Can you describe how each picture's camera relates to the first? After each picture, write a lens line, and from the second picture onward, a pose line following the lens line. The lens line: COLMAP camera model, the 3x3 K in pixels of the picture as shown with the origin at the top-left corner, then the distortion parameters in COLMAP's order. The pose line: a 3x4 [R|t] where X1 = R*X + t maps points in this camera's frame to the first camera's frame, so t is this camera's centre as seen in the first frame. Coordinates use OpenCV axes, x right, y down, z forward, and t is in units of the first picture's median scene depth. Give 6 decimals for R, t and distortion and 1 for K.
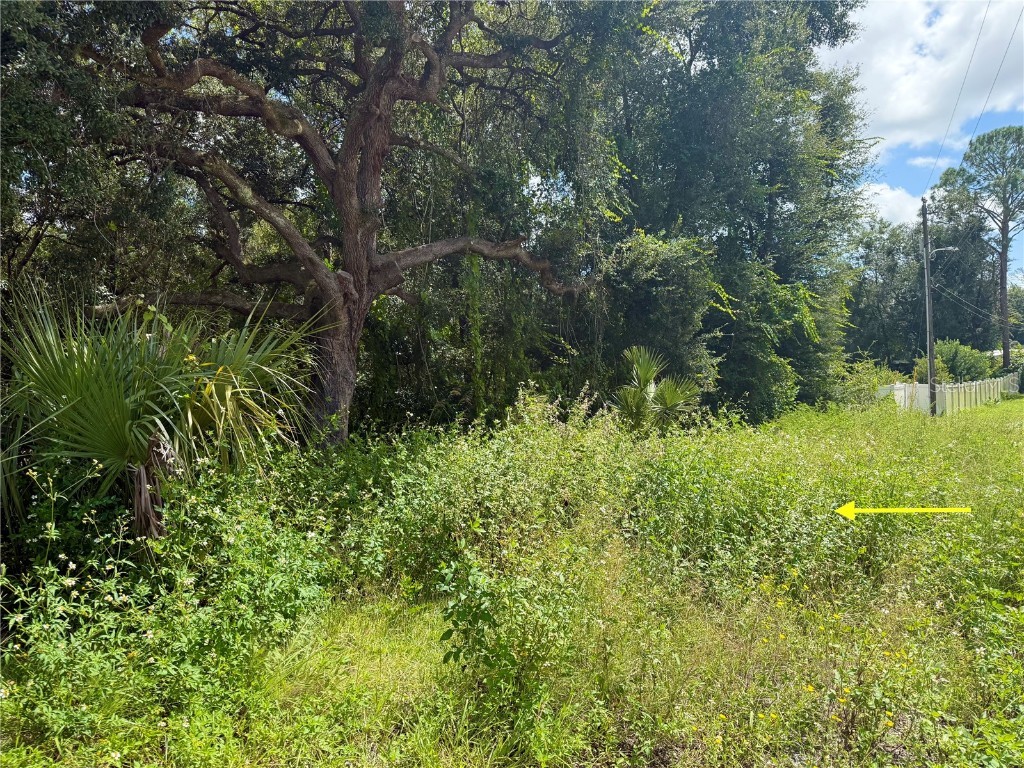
lens RADIAL K [[713.6, 0, 511.3], [0, 713.6, 398.4], [0, 0, 1]] dist [0.077437, -0.121368]
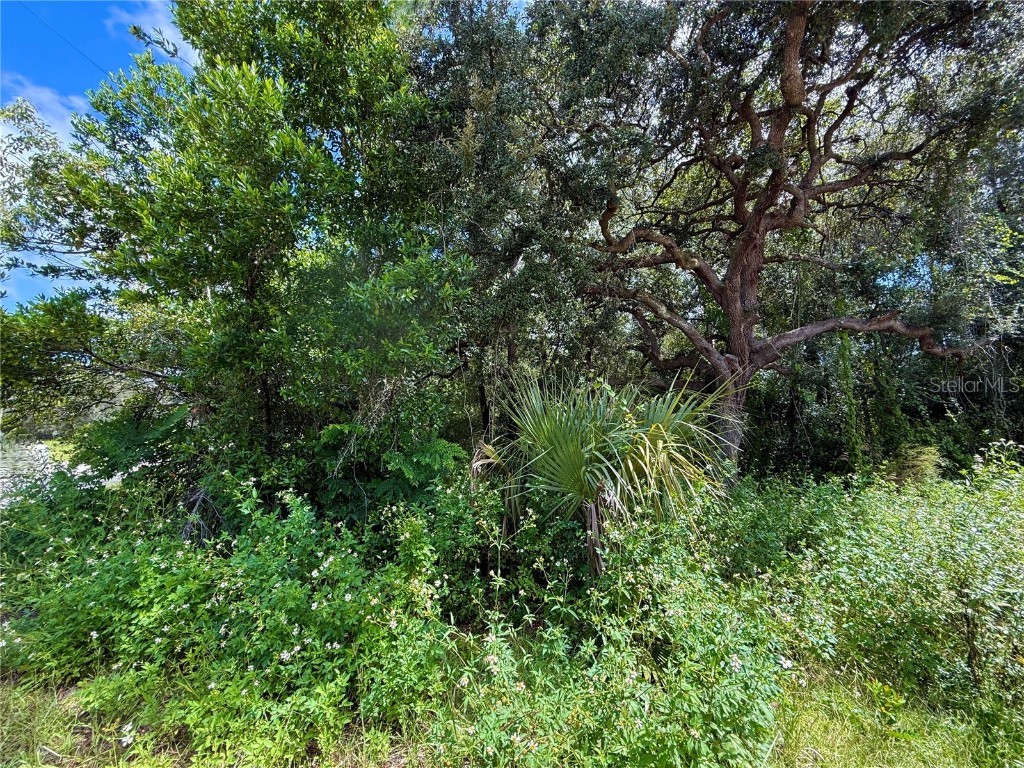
lens RADIAL K [[407.0, 0, 509.2], [0, 407.0, 386.7], [0, 0, 1]] dist [0.000002, -0.000106]
pose [[0.762126, -0.055678, -0.645030, -0.052448], [-0.027949, 0.992537, -0.118697, -0.006833], [0.646825, 0.108491, 0.754882, 0.118562]]
